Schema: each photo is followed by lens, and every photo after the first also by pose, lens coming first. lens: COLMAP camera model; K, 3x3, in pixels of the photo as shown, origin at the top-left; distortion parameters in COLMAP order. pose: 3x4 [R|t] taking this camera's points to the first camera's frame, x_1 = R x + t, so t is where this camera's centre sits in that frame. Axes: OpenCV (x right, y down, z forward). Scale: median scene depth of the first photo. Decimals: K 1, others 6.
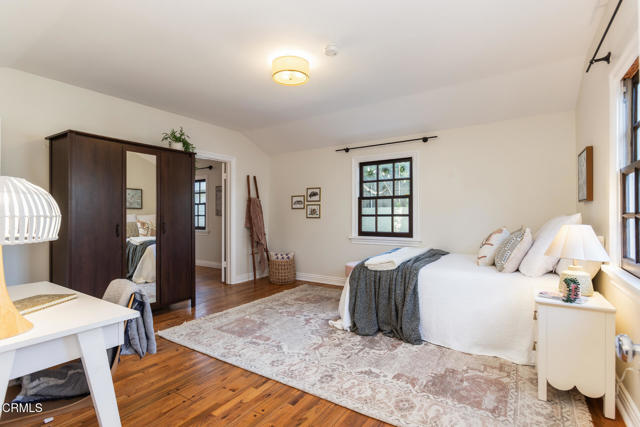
lens RADIAL K [[321.7, 0, 314.4], [0, 321.7, 212.5], [0, 0, 1]] dist [-0.027251, 0.027934]
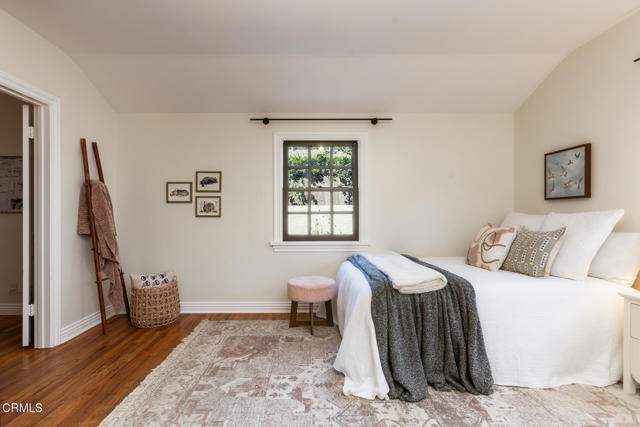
lens RADIAL K [[318.9, 0, 319.8], [0, 318.9, 216.2], [0, 0, 1]] dist [-0.002721, 0.000181]
pose [[0.812568, 0.001170, 0.582866, -0.213565], [-0.005856, 0.999964, 0.006157, 0.011253], [-0.582837, -0.008416, 0.812545, 0.355612]]
